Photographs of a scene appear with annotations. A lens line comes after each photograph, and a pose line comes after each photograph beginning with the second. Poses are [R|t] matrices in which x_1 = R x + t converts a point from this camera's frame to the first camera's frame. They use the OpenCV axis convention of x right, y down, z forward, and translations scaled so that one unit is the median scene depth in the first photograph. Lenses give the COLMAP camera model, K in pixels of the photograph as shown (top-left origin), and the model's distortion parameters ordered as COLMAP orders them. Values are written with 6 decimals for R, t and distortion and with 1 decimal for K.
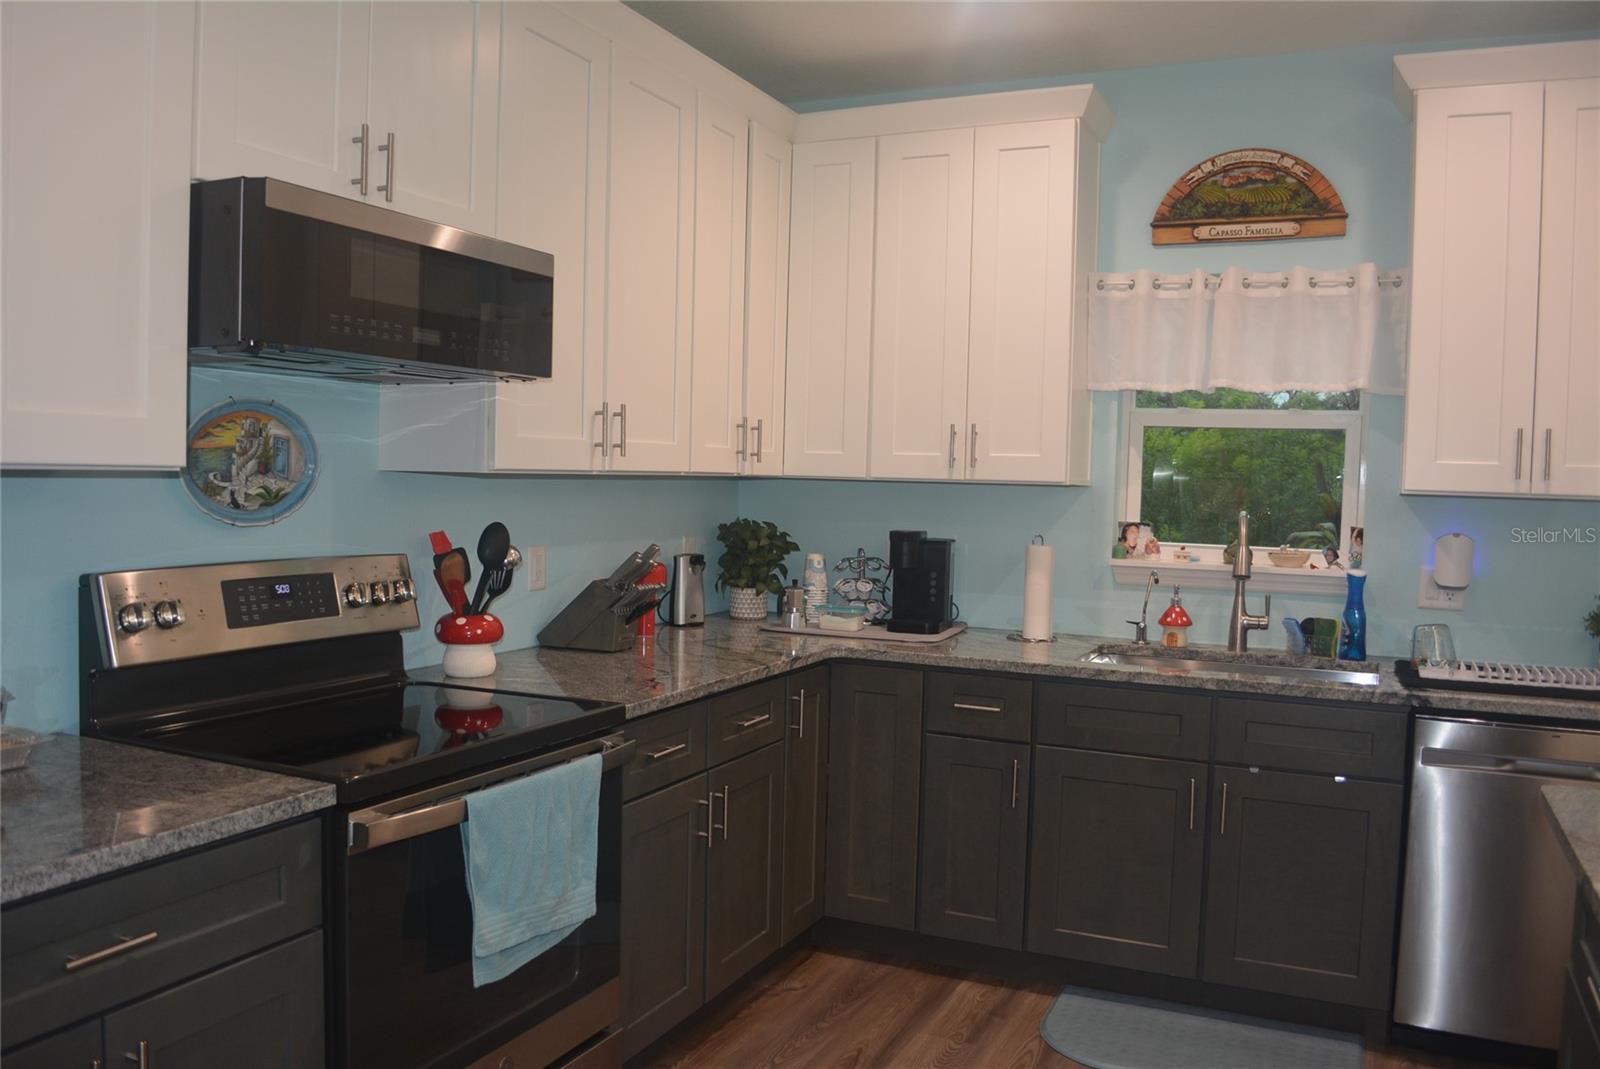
lens RADIAL K [[1266.4, 0, 804.3], [0, 1266.4, 536.3], [0, 0, 1]] dist [-0.077706, 0.000631]
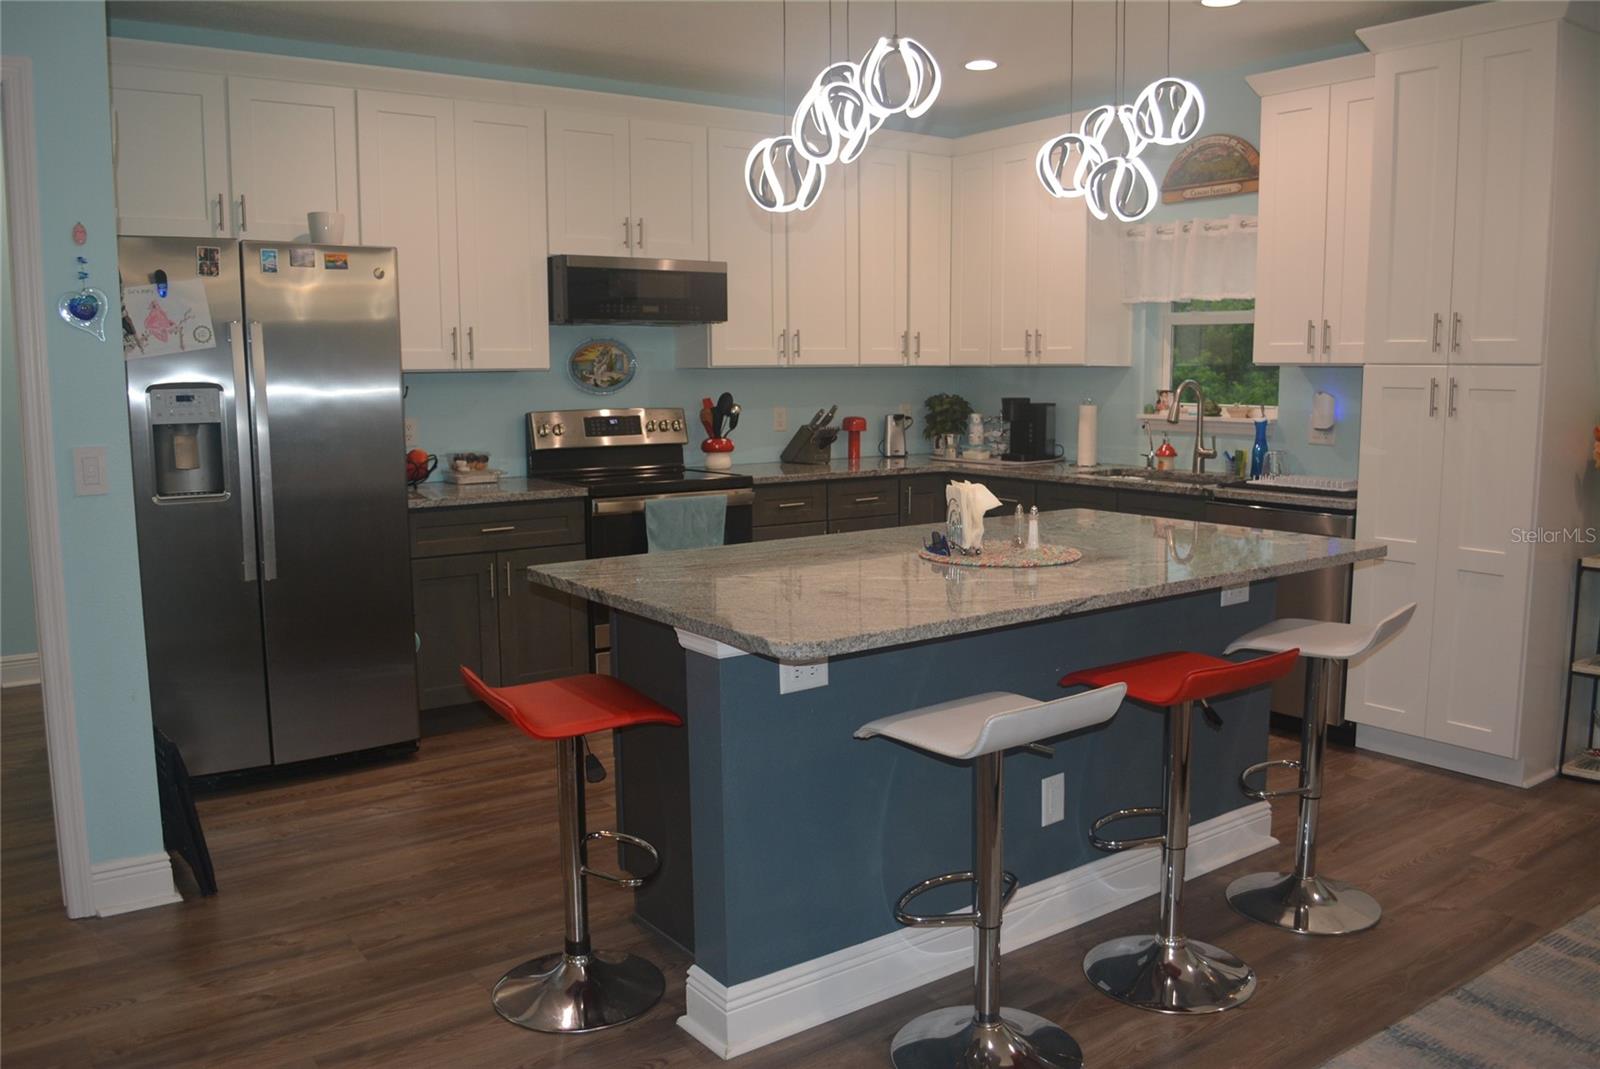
lens RADIAL K [[1266.4, 0, 804.3], [0, 1266.4, 536.3], [0, 0, 1]] dist [-0.077706, 0.000631]
pose [[0.871534, 0.035604, -0.489040, 0.682490], [0.003413, 0.996896, 0.078660, 0.047089], [0.490323, -0.070224, 0.868707, -0.564775]]
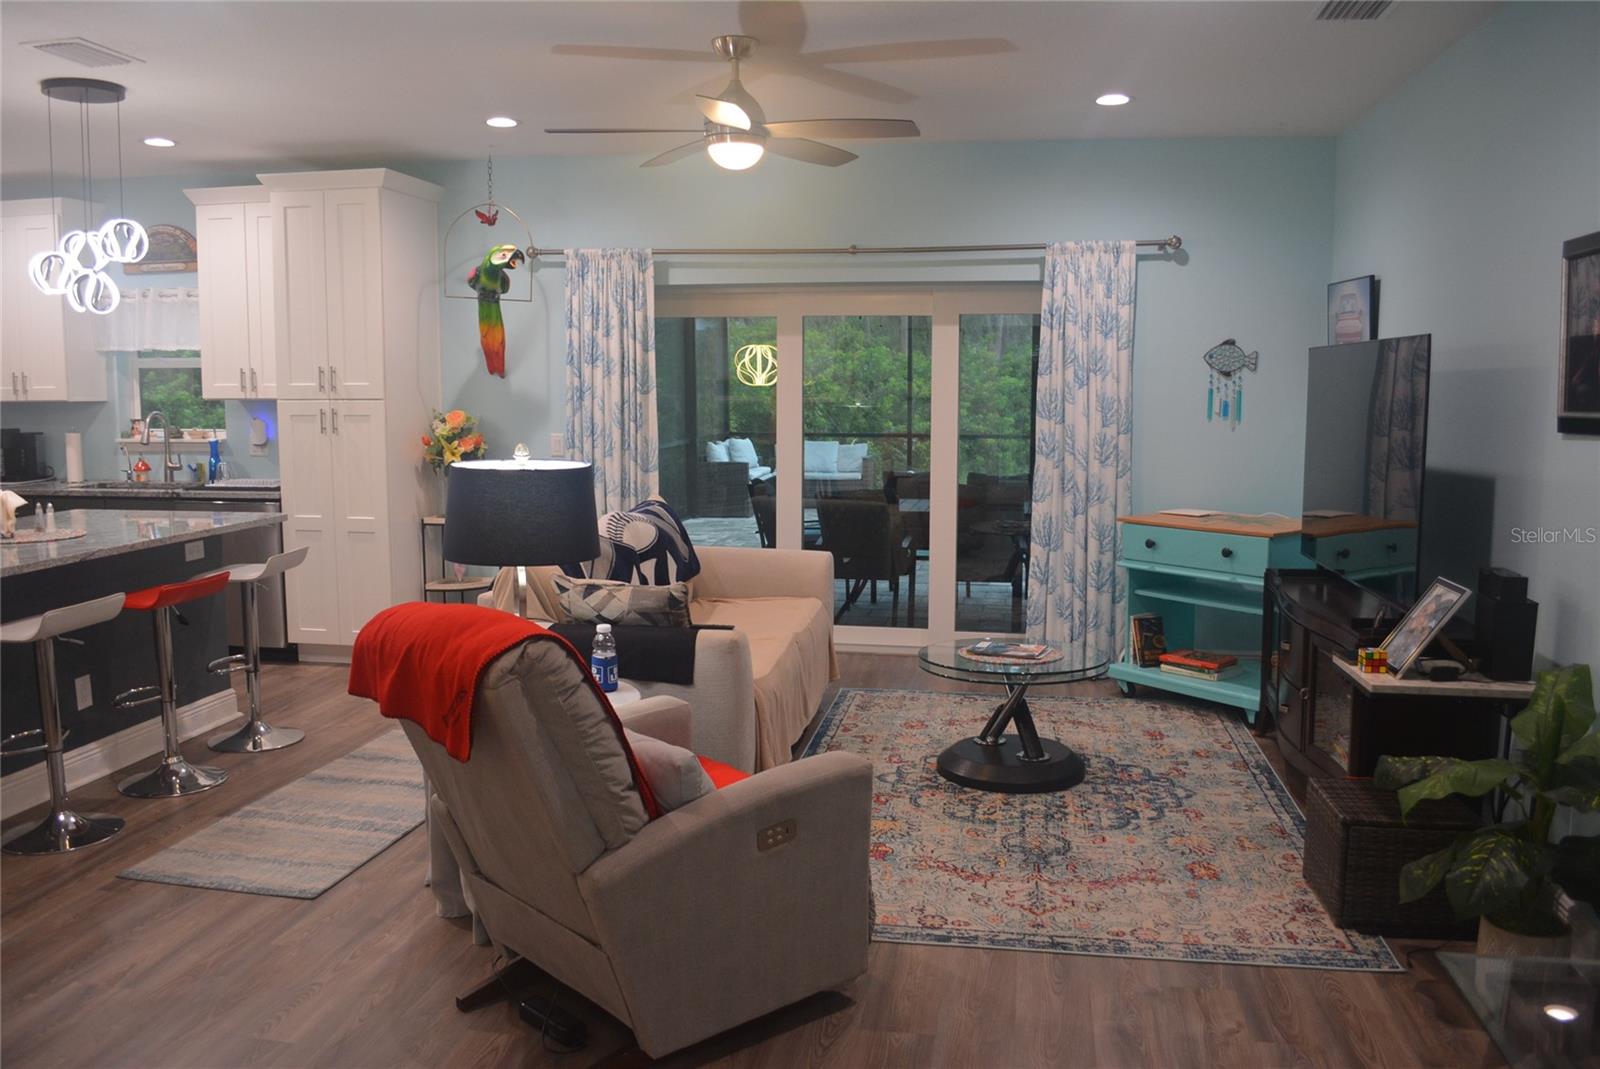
lens RADIAL K [[1266.4, 0, 804.3], [0, 1266.4, 536.3], [0, 0, 1]] dist [-0.077706, 0.000631]
pose [[0.967765, -0.055277, 0.245715, 0.838174], [0.036181, 0.996011, 0.081565, 0.053624], [-0.249244, -0.070045, 0.965904, -1.160564]]
